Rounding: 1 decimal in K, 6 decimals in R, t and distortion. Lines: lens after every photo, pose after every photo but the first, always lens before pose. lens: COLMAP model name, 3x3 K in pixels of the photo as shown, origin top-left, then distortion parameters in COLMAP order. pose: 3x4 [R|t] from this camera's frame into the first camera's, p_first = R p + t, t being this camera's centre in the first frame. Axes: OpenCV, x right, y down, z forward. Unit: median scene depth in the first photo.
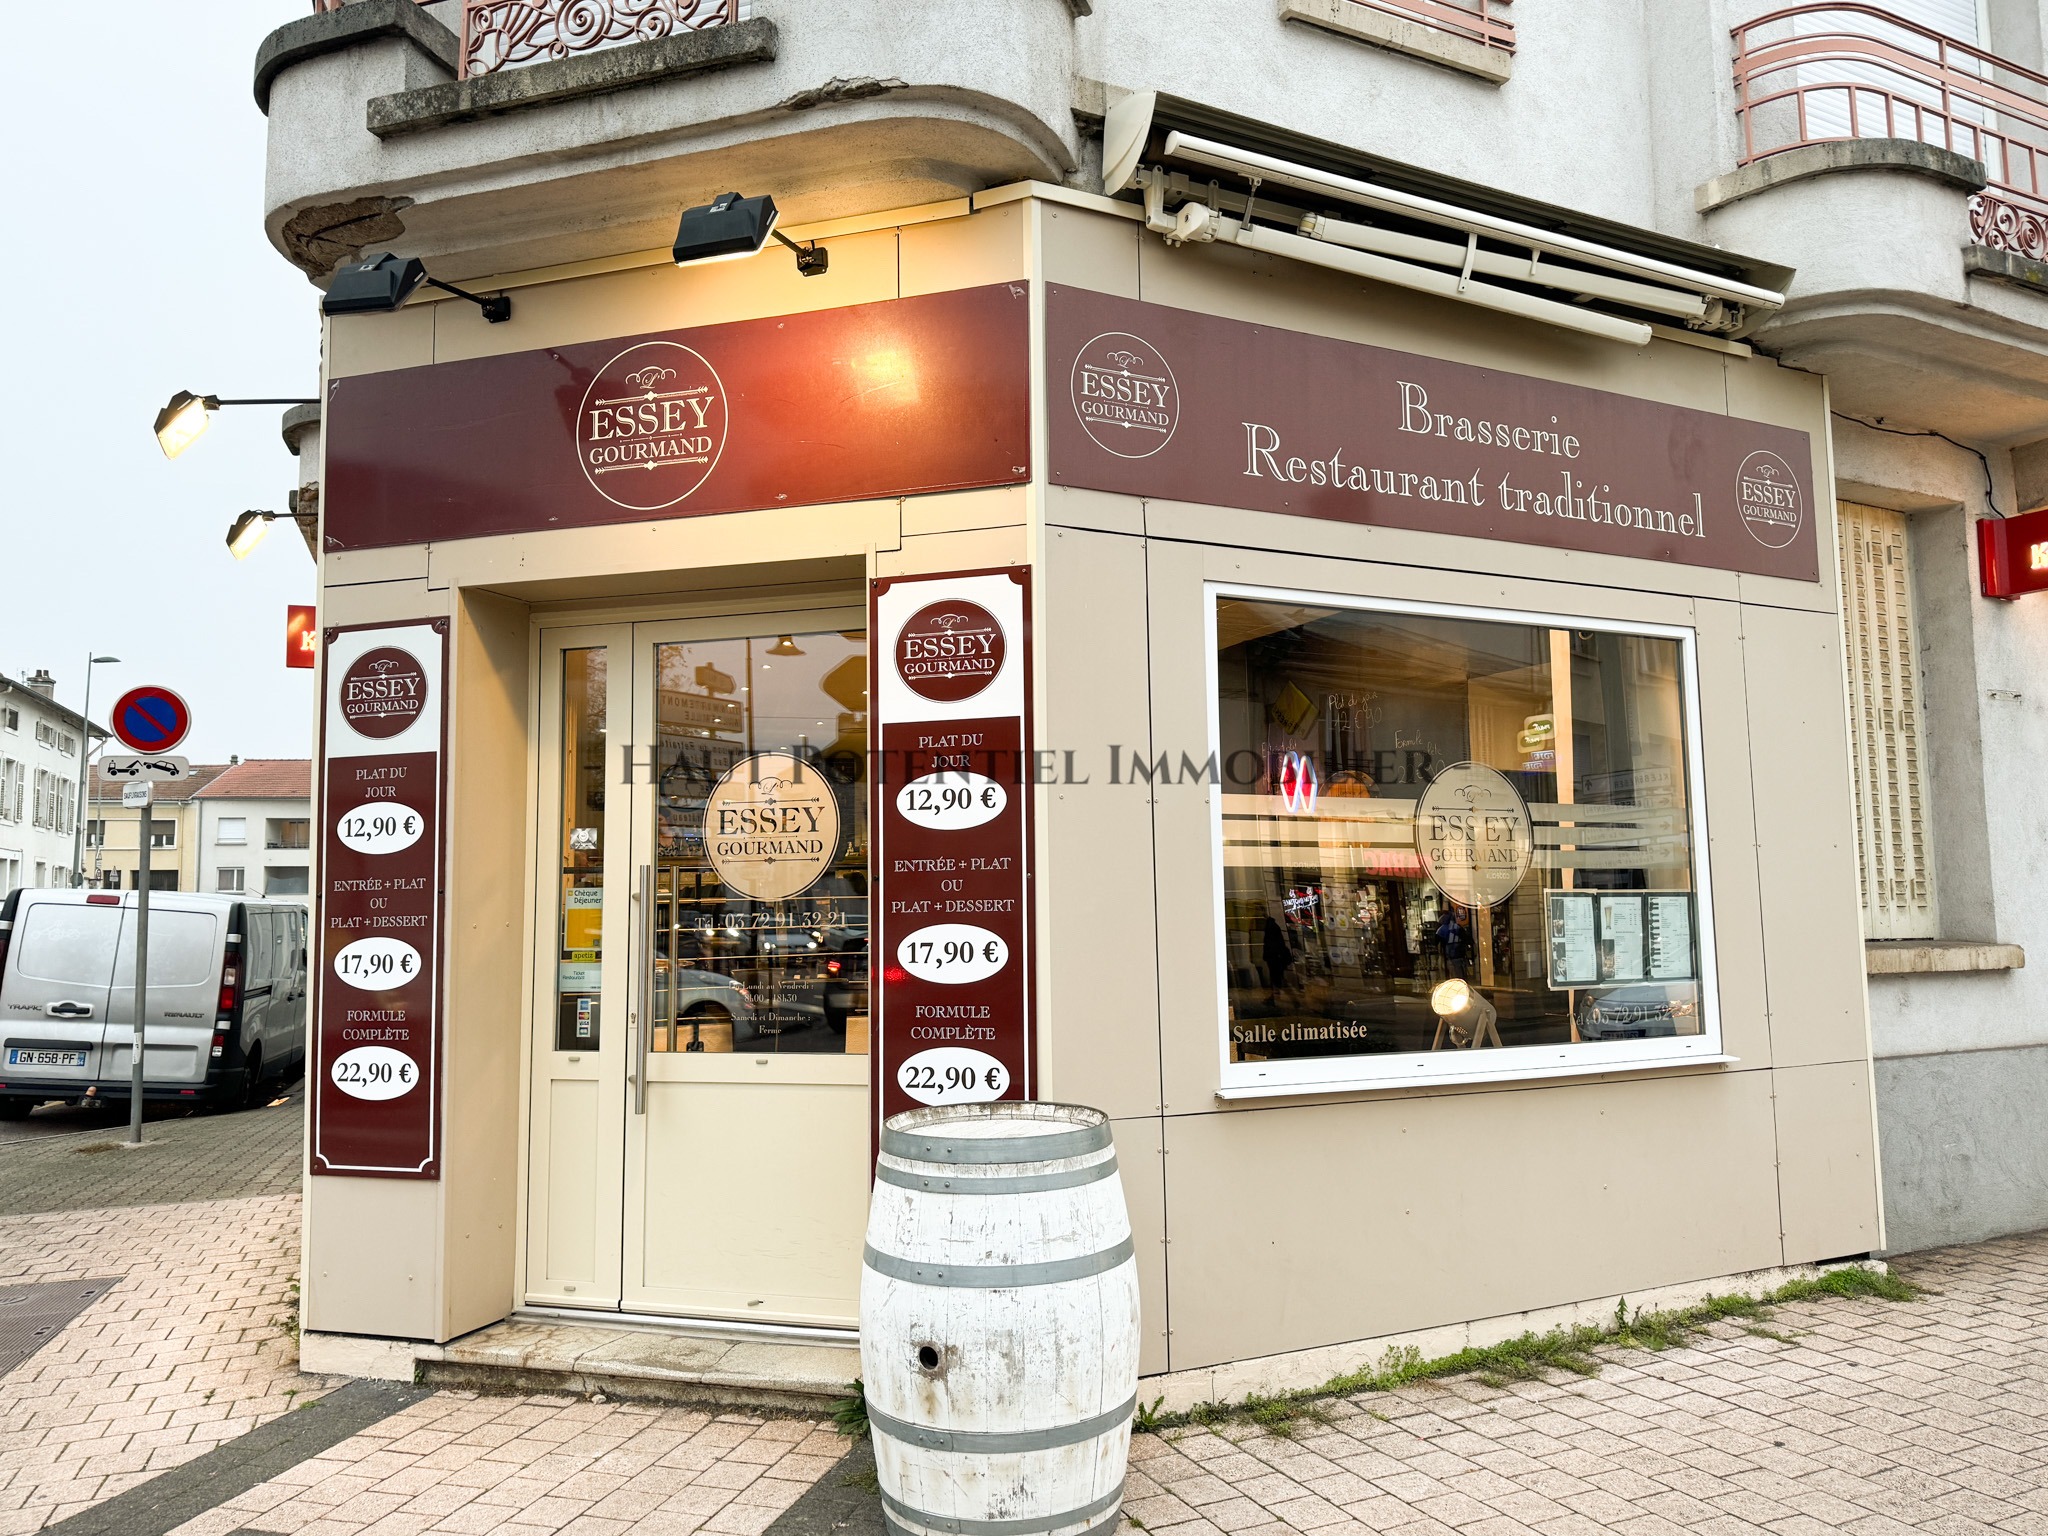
lens RADIAL K [[1426.0, 0, 1023.2], [0, 1426.0, 777.2], [0, 0, 1]] dist [0.048410, -0.050594]
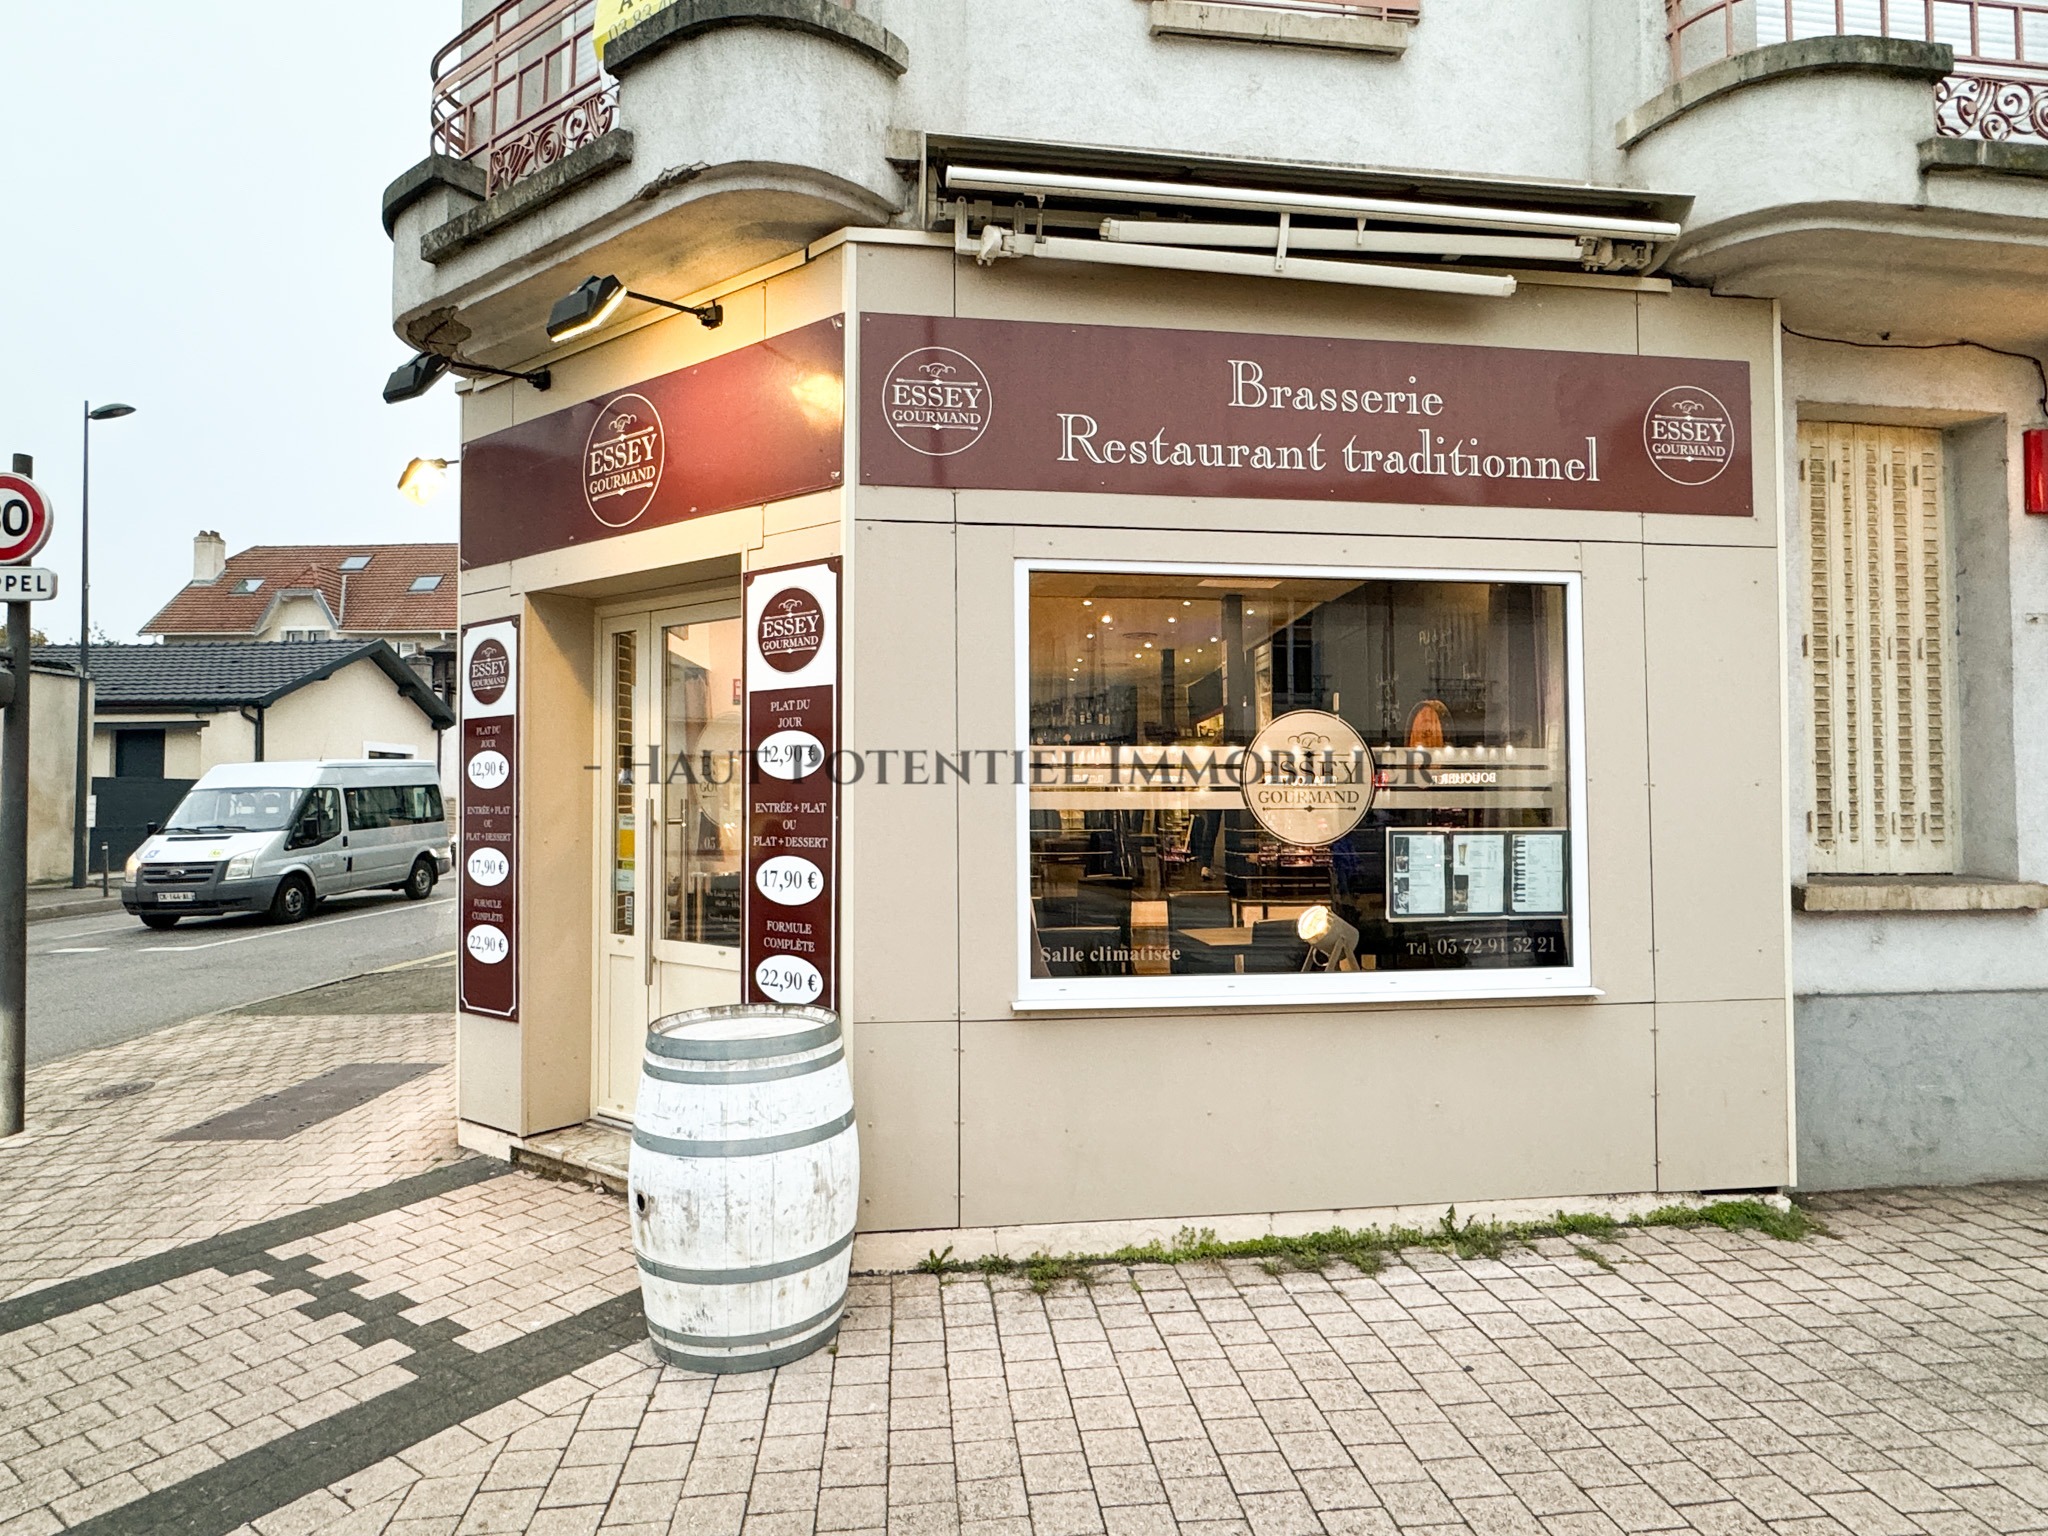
lens RADIAL K [[1142.9, 0, 1023.8], [0, 1142.9, 767.7], [0, 0, 1]] dist [-0.003445, 0.000880]
pose [[0.950145, 0.002329, -0.311799, 0.390064], [0.018167, 0.997860, 0.062812, -0.026361], [0.311278, -0.065345, 0.948070, 0.115454]]
